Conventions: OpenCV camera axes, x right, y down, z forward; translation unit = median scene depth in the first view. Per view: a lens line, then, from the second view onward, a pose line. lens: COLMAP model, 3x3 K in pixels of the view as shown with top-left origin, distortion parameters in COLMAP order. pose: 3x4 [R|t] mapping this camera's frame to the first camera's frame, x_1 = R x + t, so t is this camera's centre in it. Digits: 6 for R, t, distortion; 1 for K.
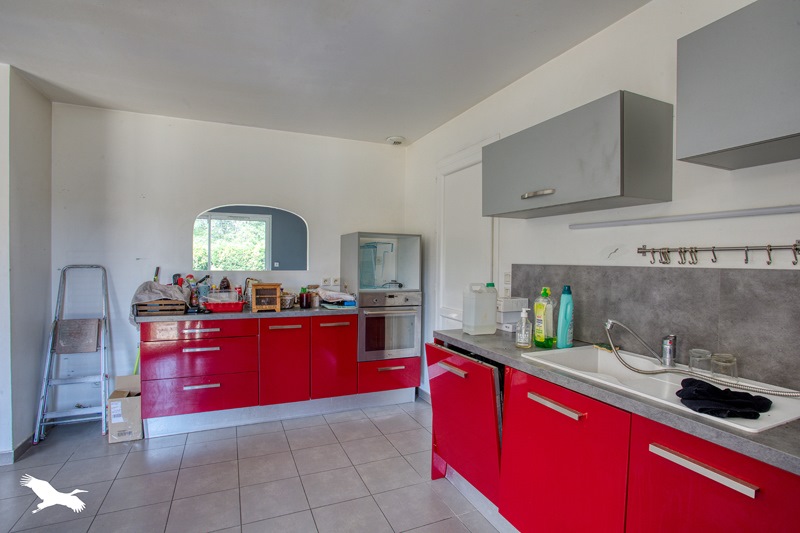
lens RADIAL K [[383.5, 0, 398.8], [0, 383.5, 264.2], [0, 0, 1]] dist [-0.000202, -0.000026]
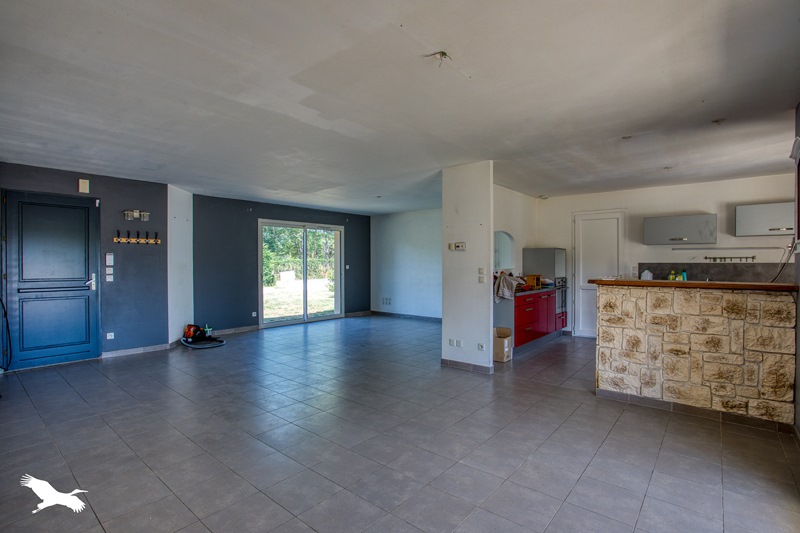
lens RADIAL K [[383.5, 0, 399.8], [0, 383.5, 266.5], [0, 0, 1]] dist [-0.000202, -0.000026]
pose [[0.899116, -0.007746, 0.437642, -3.381516], [0.009511, 0.999953, -0.001842, 0.020647], [-0.437608, 0.005819, 0.899147, -0.855291]]
